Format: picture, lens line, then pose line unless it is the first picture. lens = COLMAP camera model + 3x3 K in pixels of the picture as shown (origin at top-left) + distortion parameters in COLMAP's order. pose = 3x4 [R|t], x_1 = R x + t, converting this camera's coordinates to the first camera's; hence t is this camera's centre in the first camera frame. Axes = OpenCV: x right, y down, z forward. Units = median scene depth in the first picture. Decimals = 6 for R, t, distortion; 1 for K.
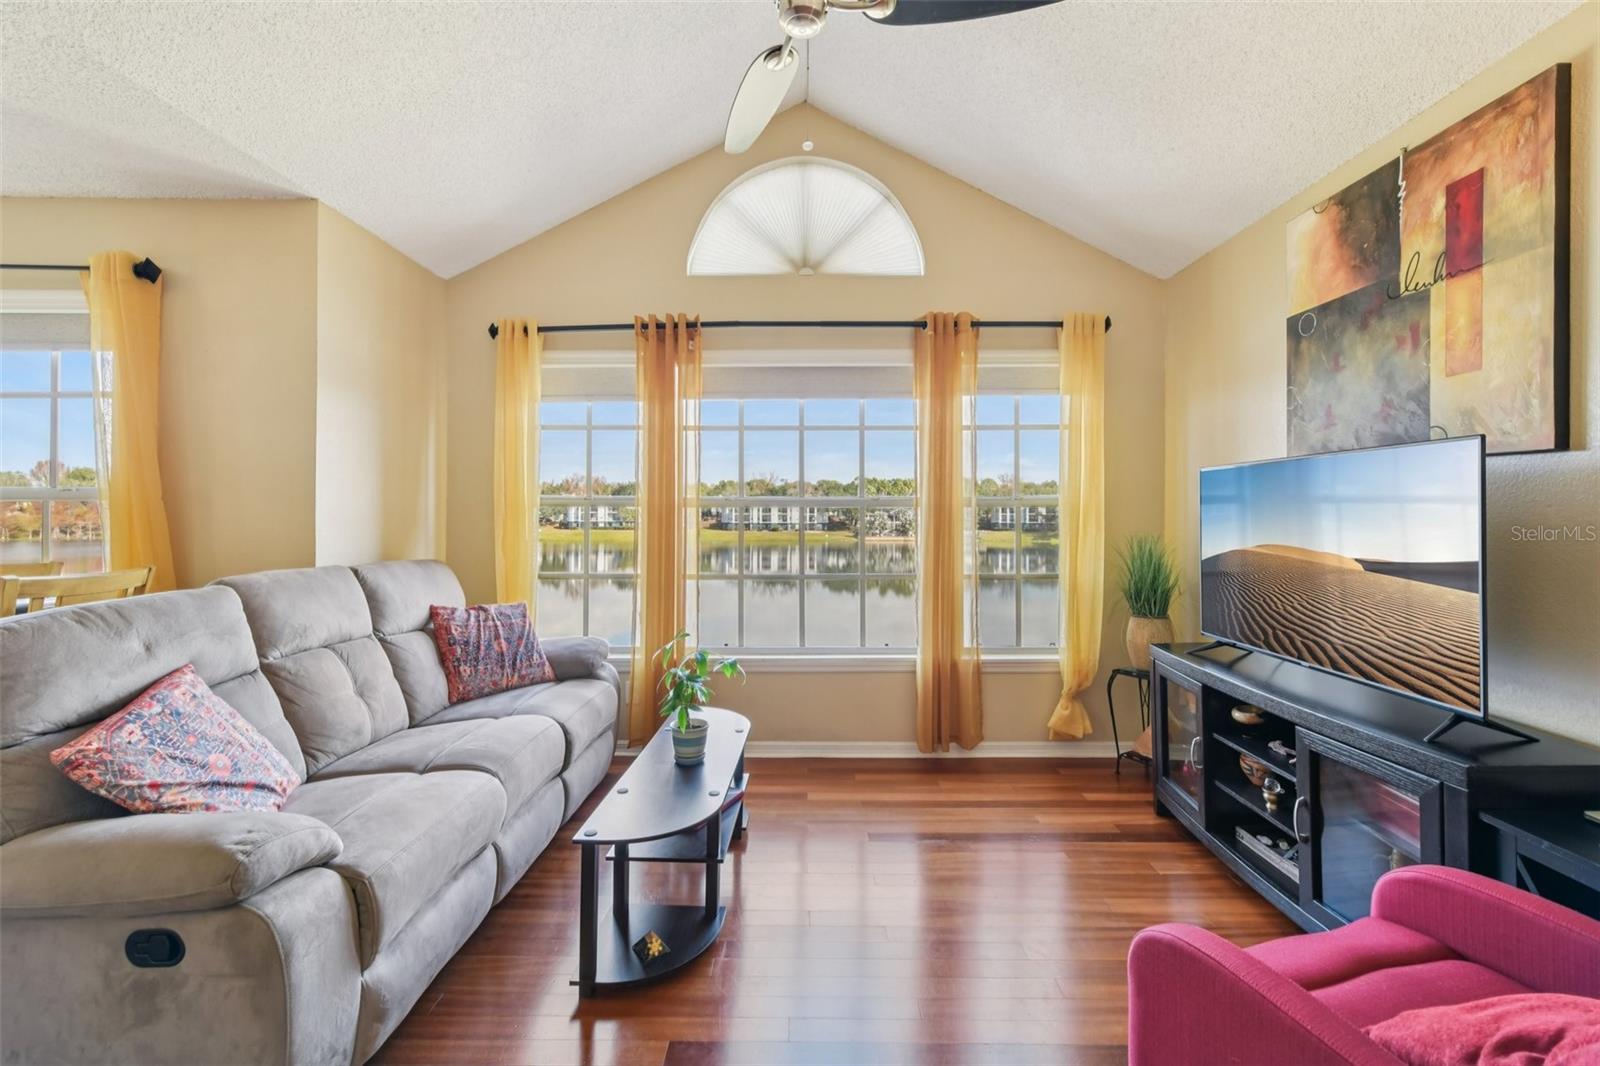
lens RADIAL K [[706.5, 0, 794.8], [0, 706.5, 509.9], [0, 0, 1]] dist [0.025851, -0.007312]
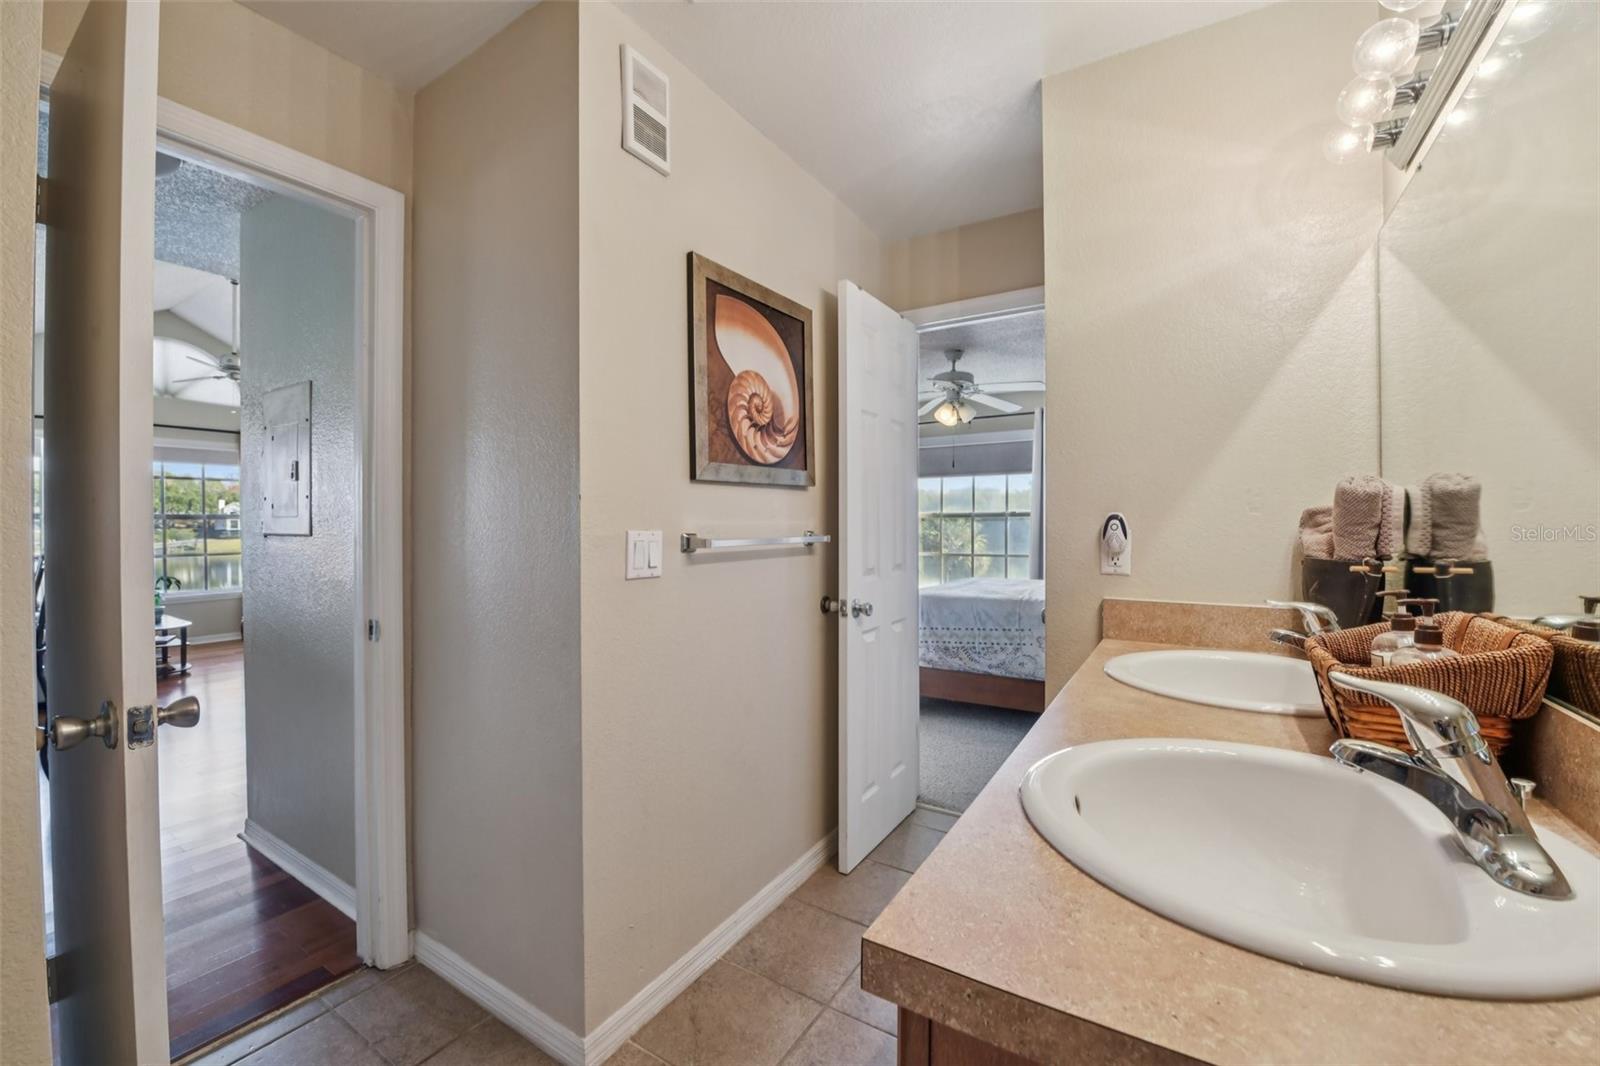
lens RADIAL K [[643.3, 0, 802.3], [0, 643.3, 519.5], [0, 0, 1]] dist [0.004021, -0.002142]
pose [[0.530854, 0.000860, 0.847463, -0.610638], [-0.005023, 0.999985, 0.002132, -0.005207], [-0.847449, -0.005389, 0.530850, -1.577259]]
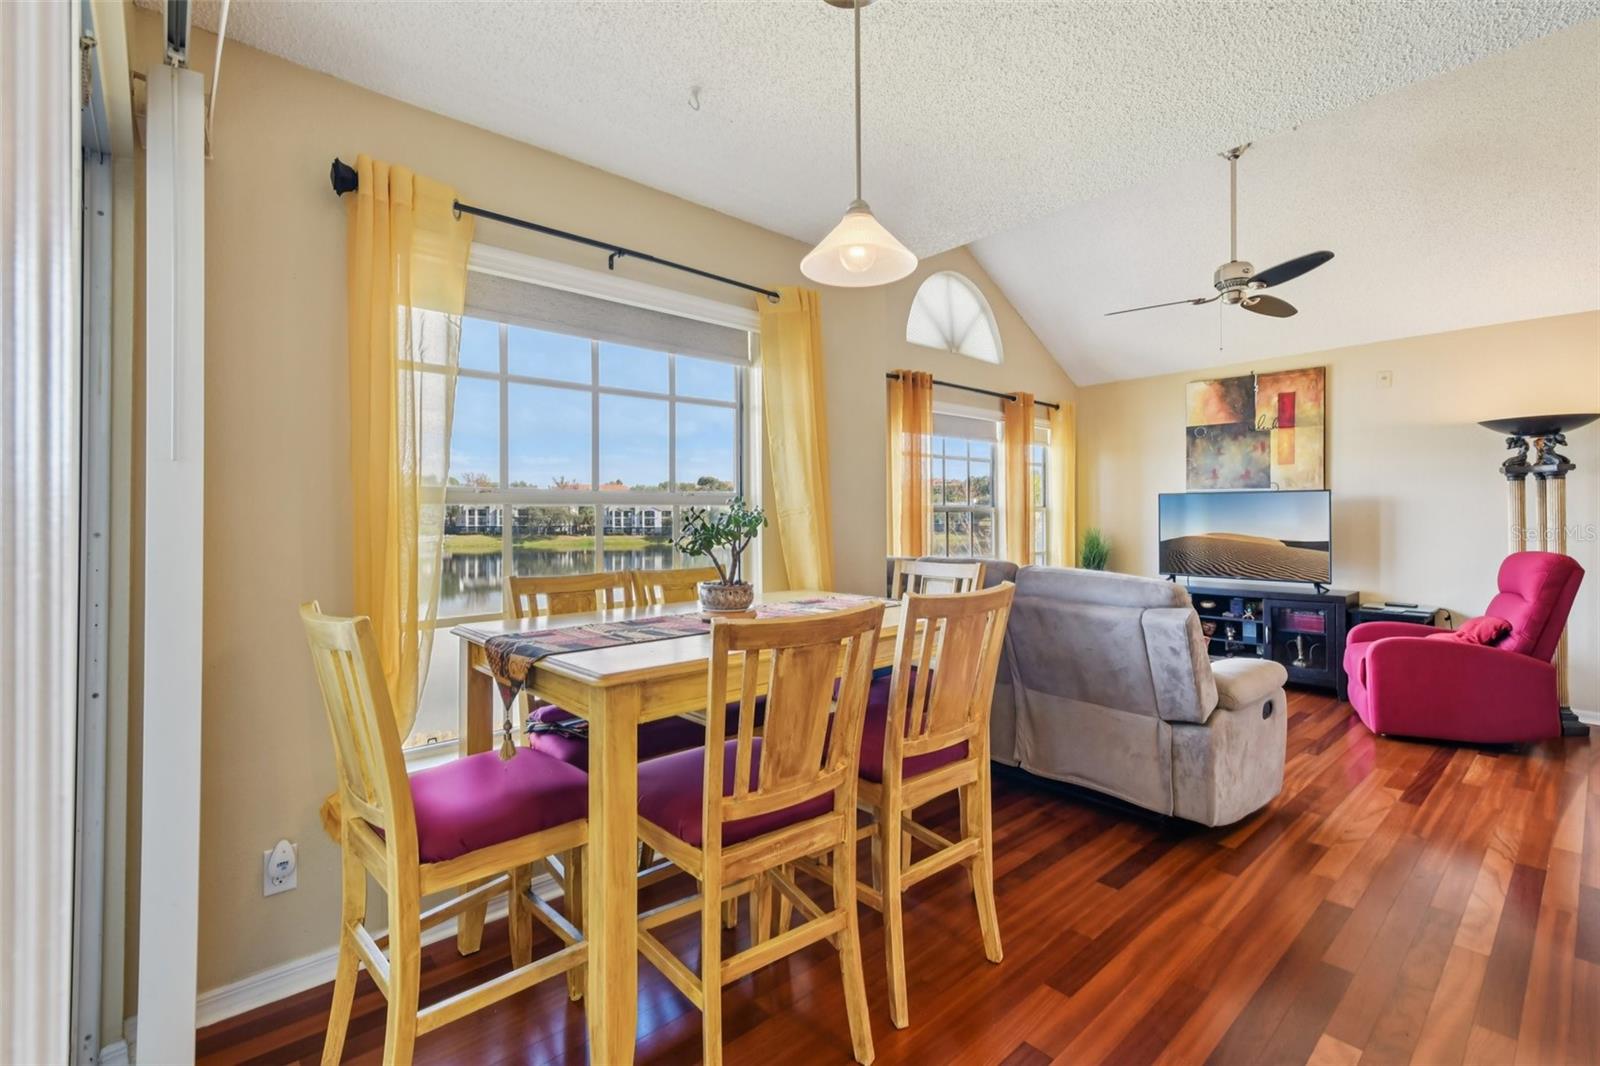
lens RADIAL K [[706.5, 0, 801.6], [0, 706.5, 517.8], [0, 0, 1]] dist [0.025851, -0.007312]
pose [[0.738383, -0.004301, 0.674368, -1.299871], [-0.000755, 0.999974, 0.007204, -0.002047], [-0.674381, -0.005828, 0.738360, 0.134561]]
